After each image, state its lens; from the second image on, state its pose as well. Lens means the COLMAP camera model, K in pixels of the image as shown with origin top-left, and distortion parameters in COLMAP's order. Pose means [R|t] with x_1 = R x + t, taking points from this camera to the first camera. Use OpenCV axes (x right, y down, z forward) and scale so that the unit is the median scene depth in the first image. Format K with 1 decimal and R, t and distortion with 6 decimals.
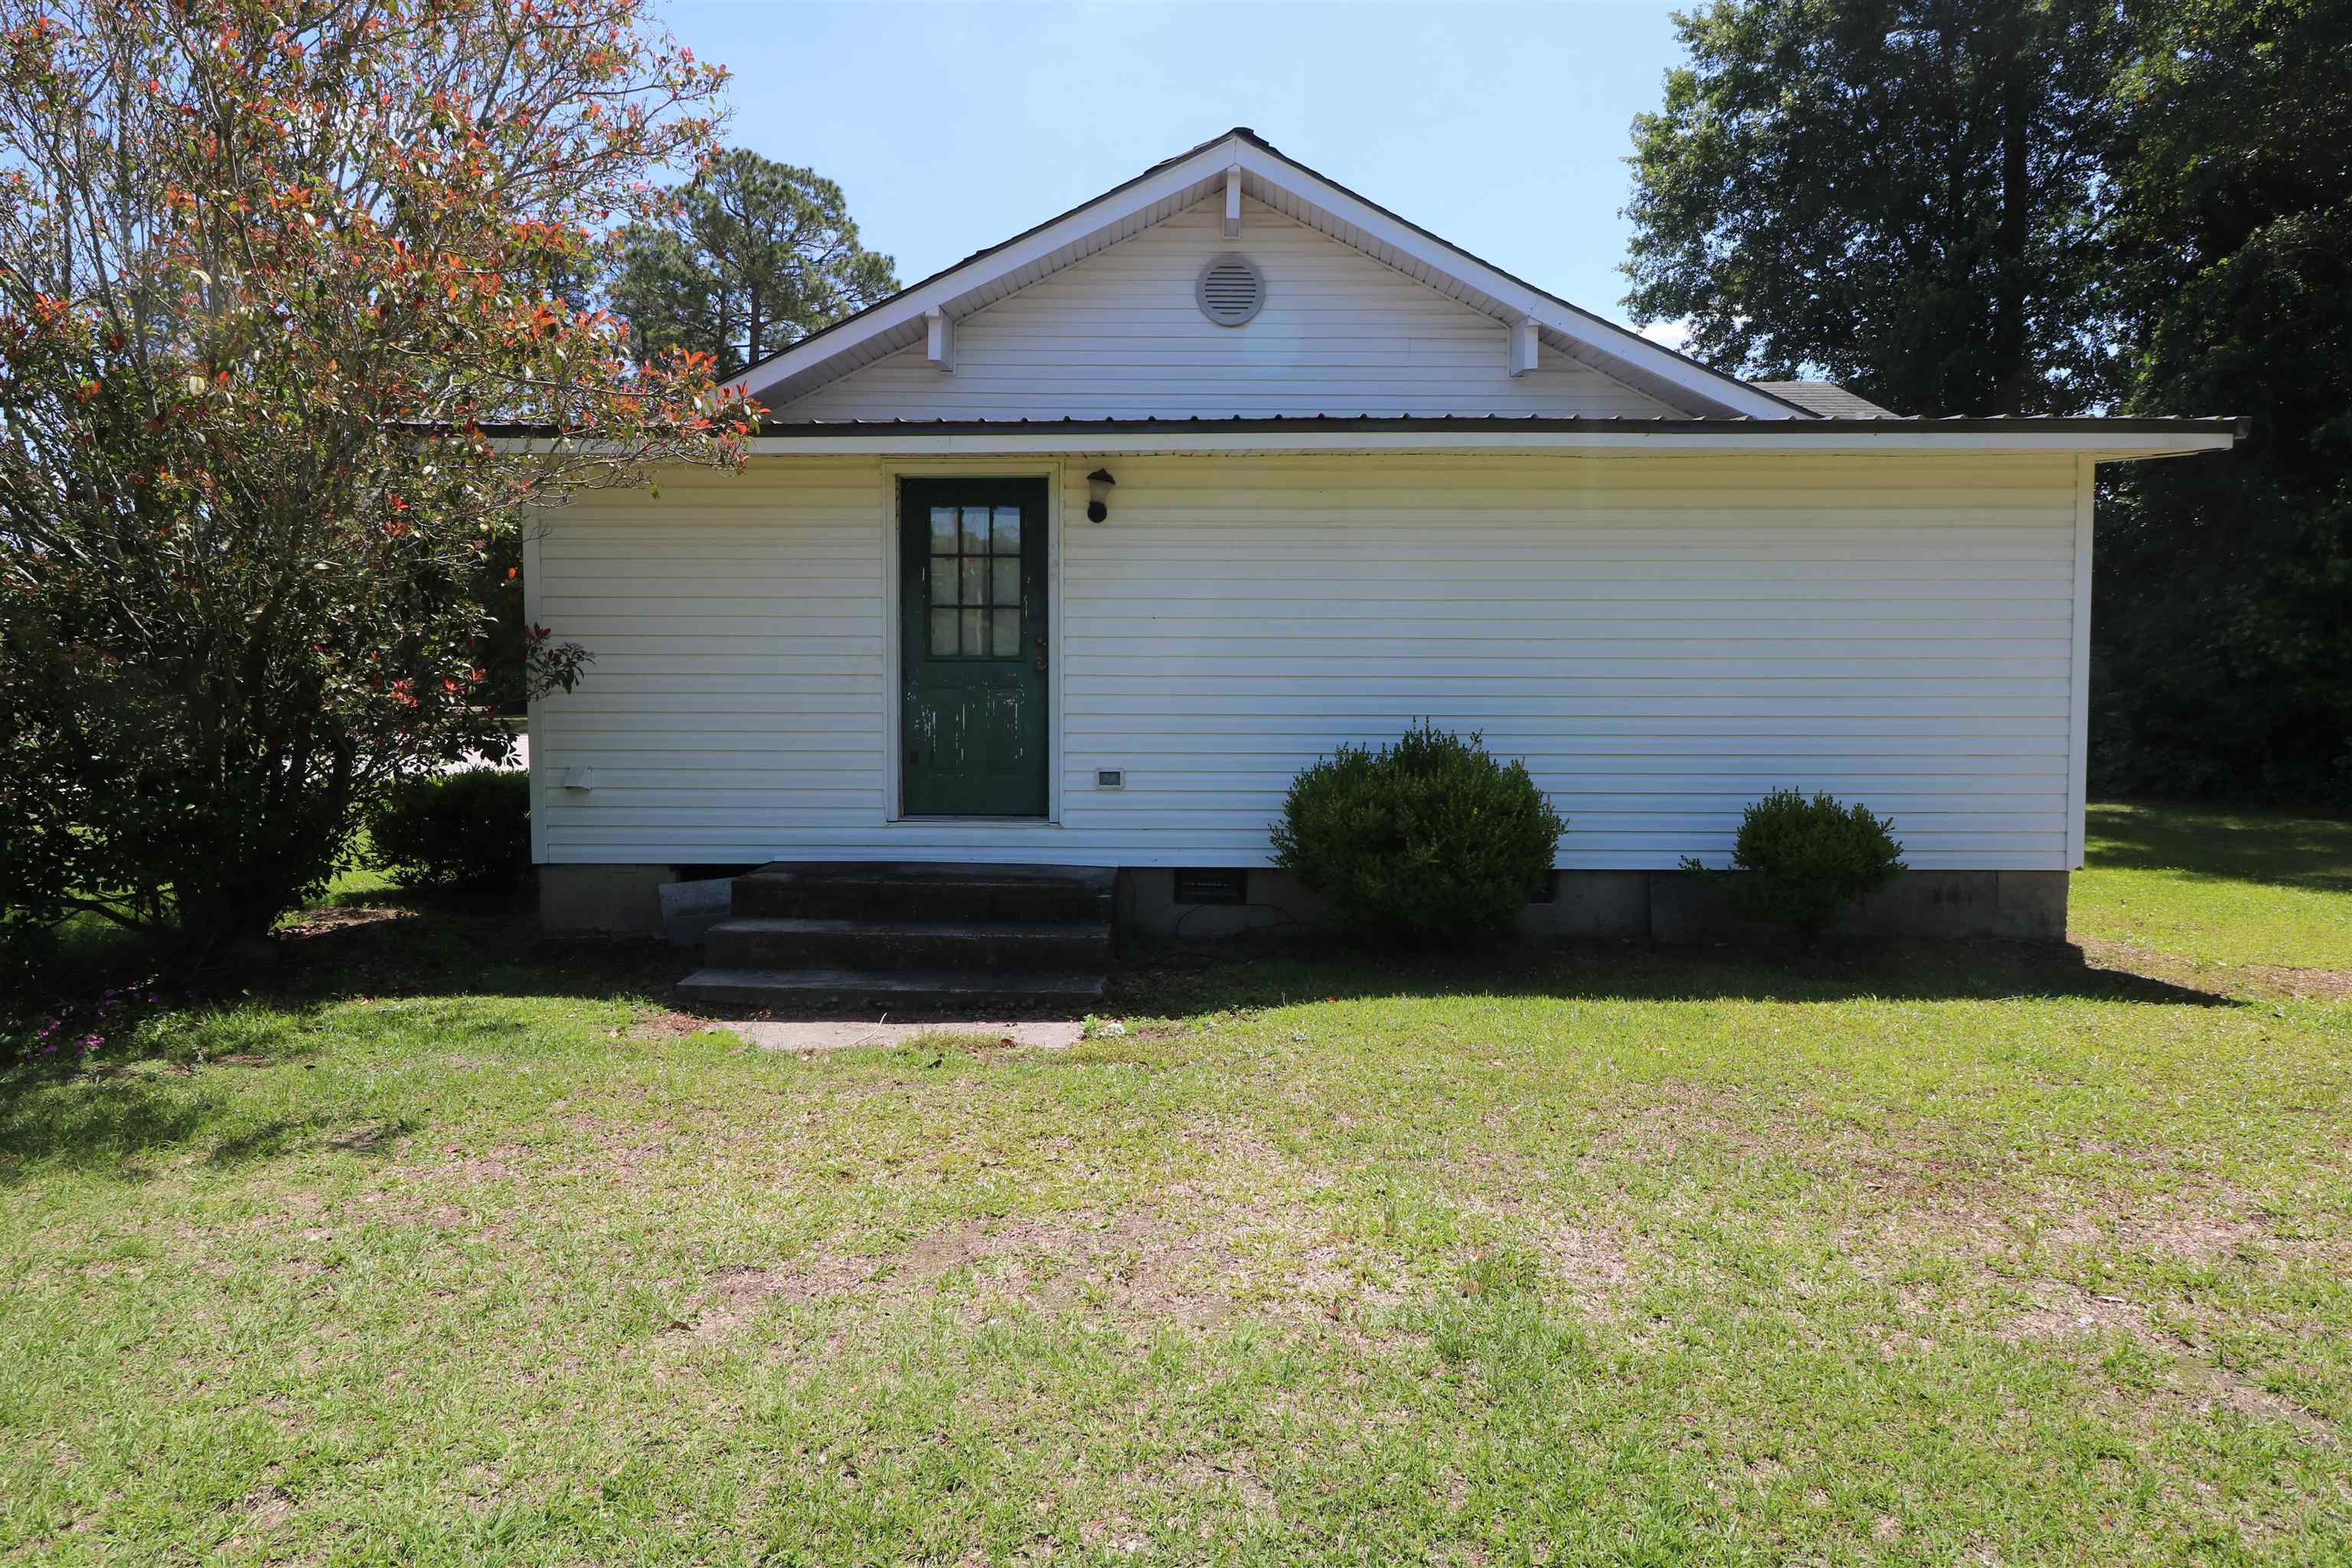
lens RADIAL K [[1103.4, 0, 1157.3], [0, 1103.4, 778.2], [0, 0, 1]] dist [-0.000716, -0.009502]
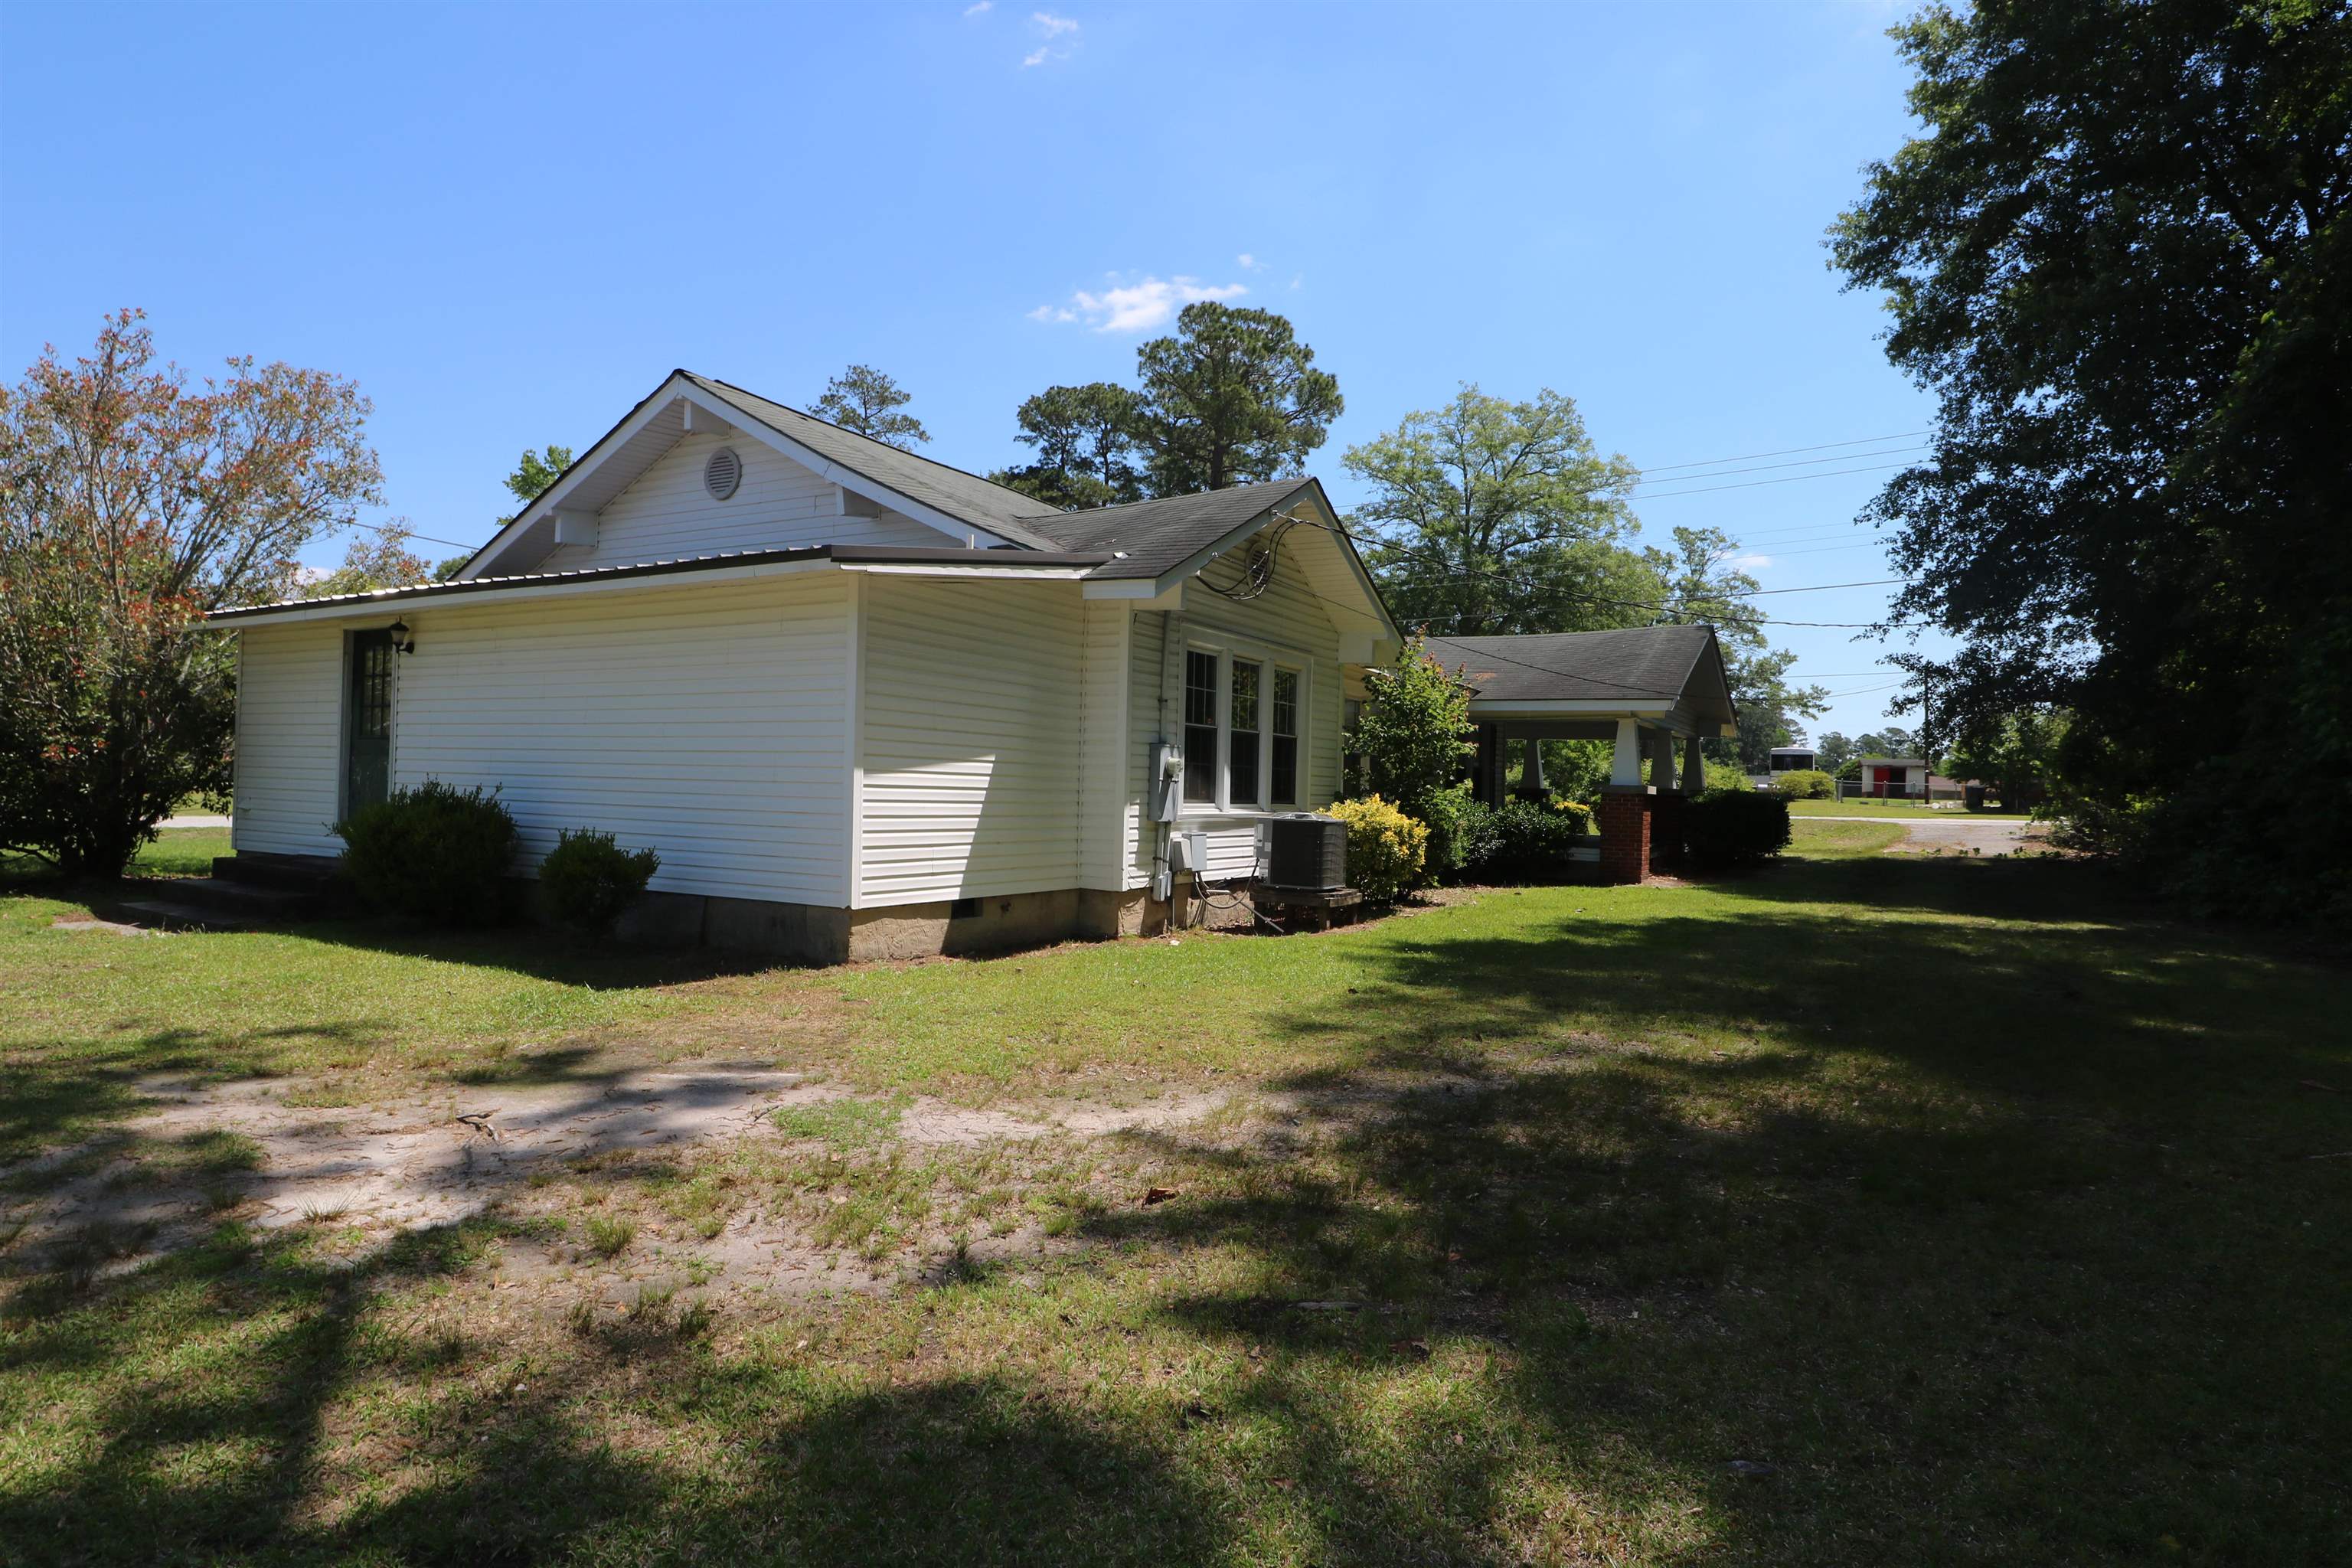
lens RADIAL K [[1103.4, 0, 1157.3], [0, 1103.4, 778.2], [0, 0, 1]] dist [-0.000716, -0.009502]
pose [[0.906429, 0.013572, -0.422139, 0.500759], [-0.049265, 0.996058, -0.073760, 0.004465], [0.419474, 0.087655, 0.903525, 0.007712]]
